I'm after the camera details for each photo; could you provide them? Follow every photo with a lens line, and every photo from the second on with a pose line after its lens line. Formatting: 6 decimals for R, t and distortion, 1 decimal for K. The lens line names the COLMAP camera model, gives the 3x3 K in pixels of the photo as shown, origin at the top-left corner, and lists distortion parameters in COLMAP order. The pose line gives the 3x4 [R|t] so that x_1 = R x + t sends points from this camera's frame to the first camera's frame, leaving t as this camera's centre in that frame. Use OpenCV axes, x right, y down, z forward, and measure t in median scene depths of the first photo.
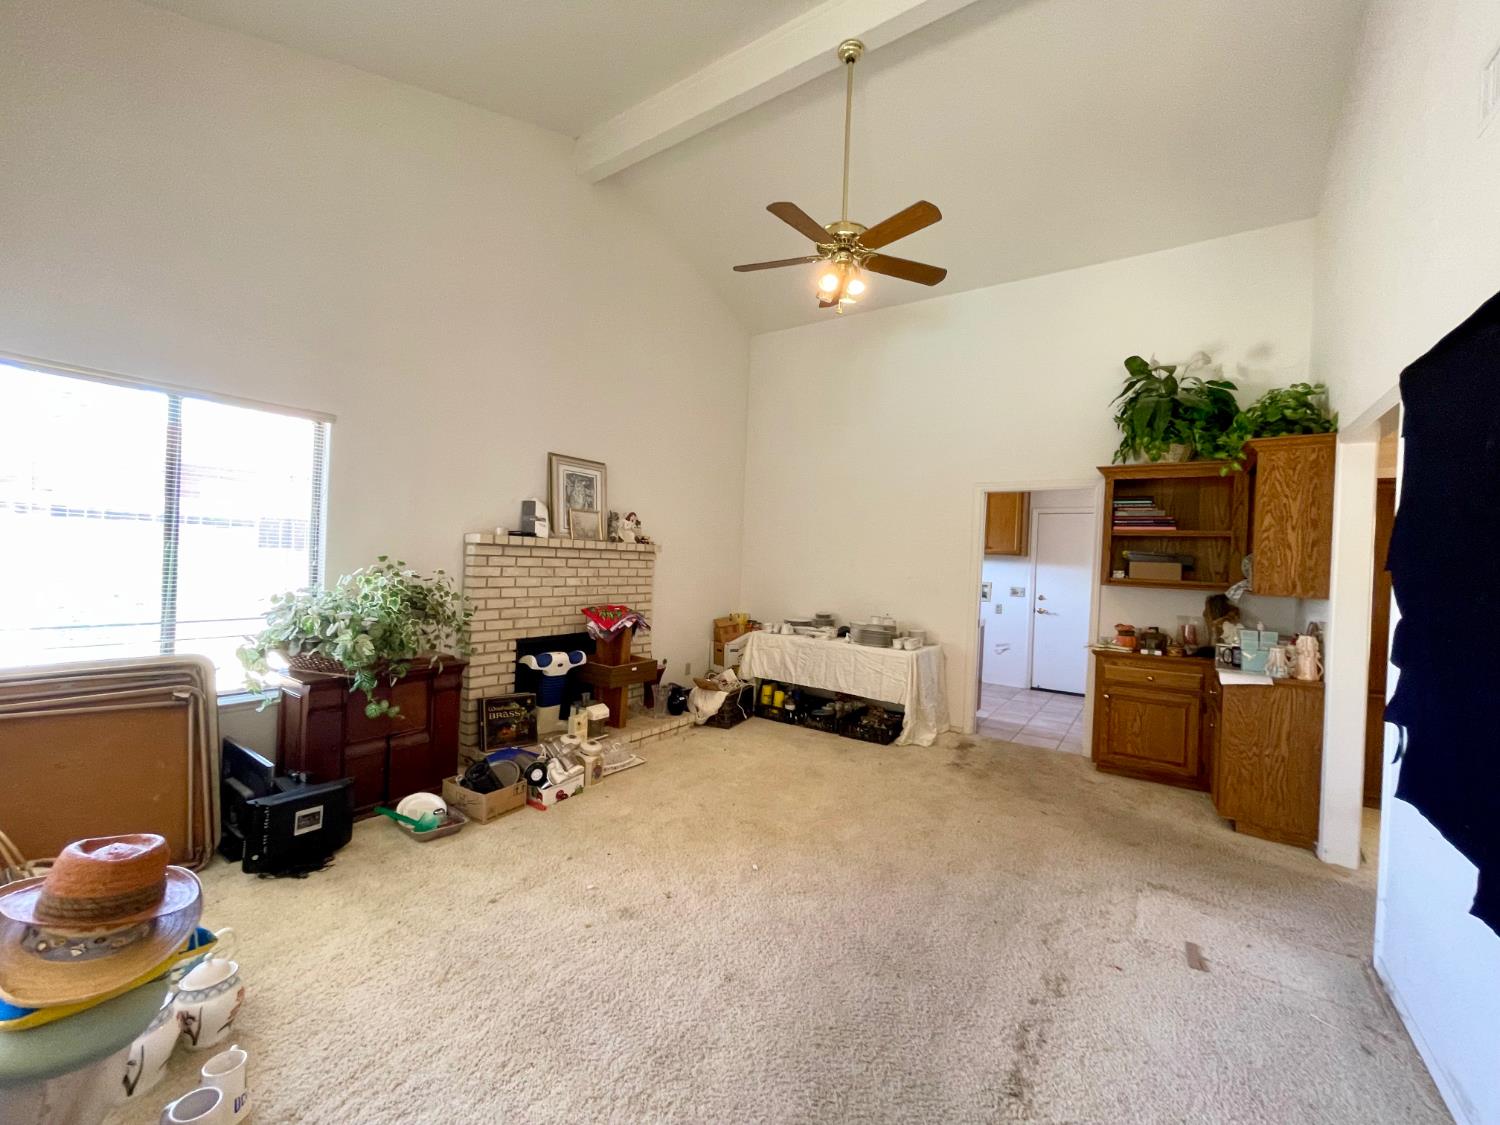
lens RADIAL K [[604.7, 0, 753.7], [0, 604.7, 564.0], [0, 0, 1]] dist [-0.000170, -0.000730]
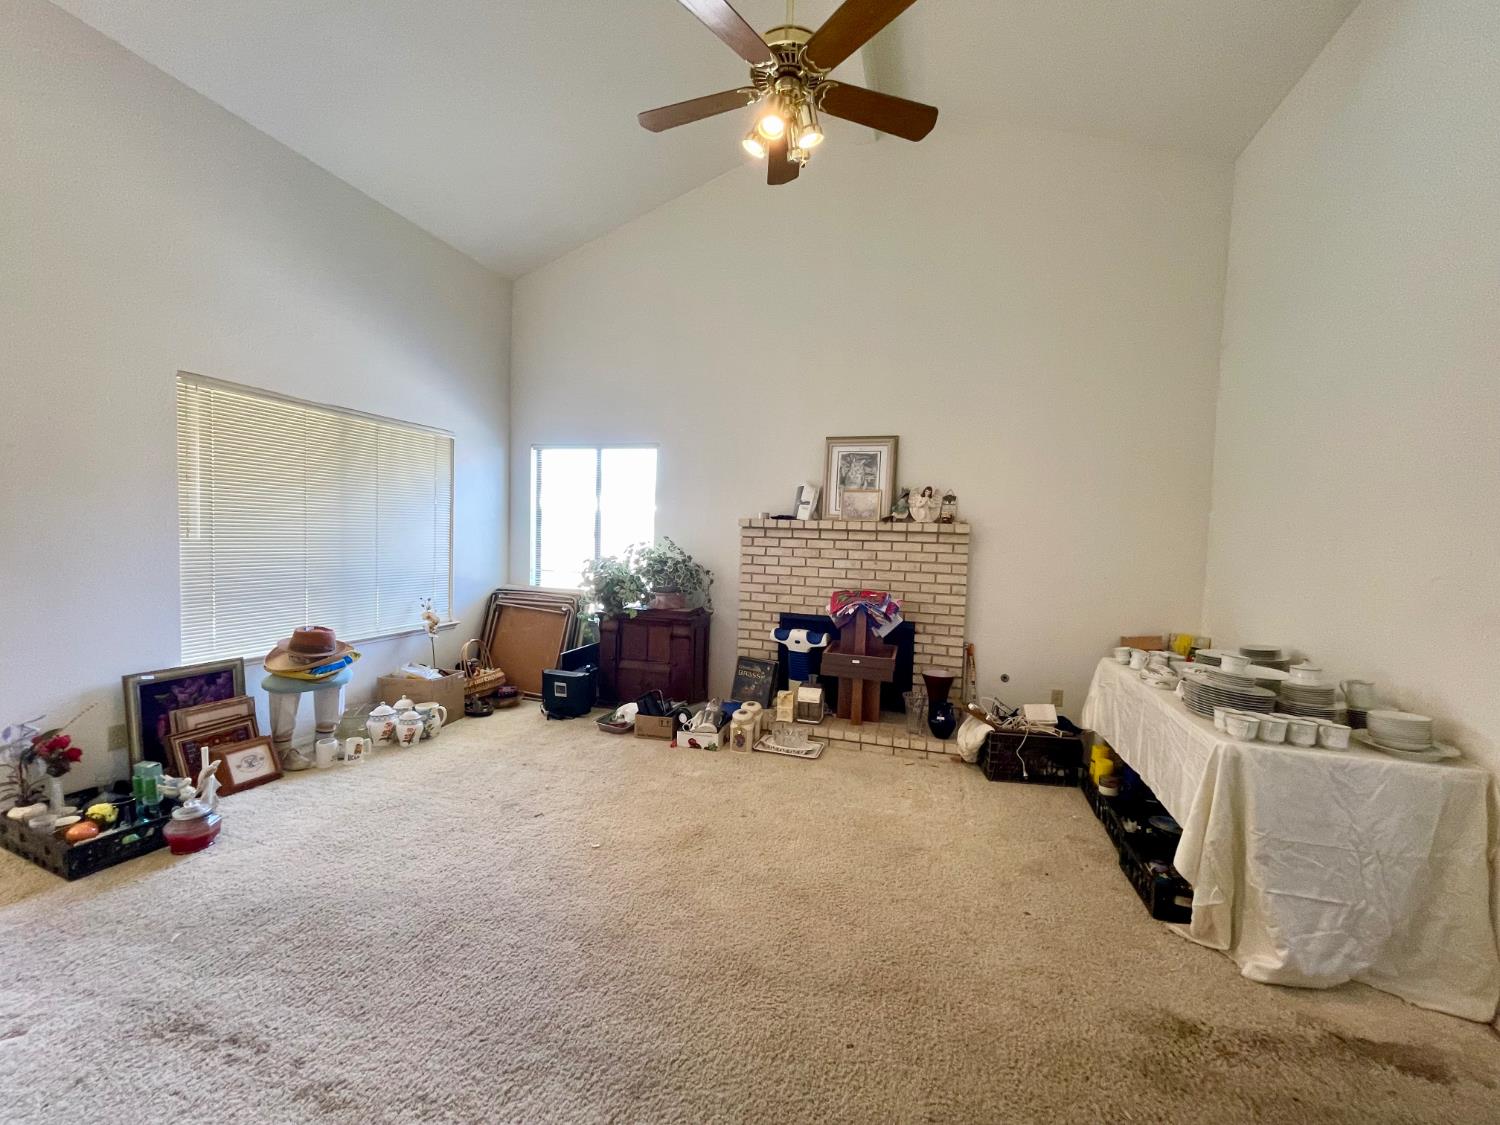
lens RADIAL K [[604.7, 0, 755.3], [0, 604.7, 569.3], [0, 0, 1]] dist [-0.000170, -0.000730]
pose [[0.312978, 0.030205, -0.949280, 0.623436], [-0.027274, 0.999368, 0.022807, 0.020206], [0.949369, 0.018752, 0.313603, 0.590180]]
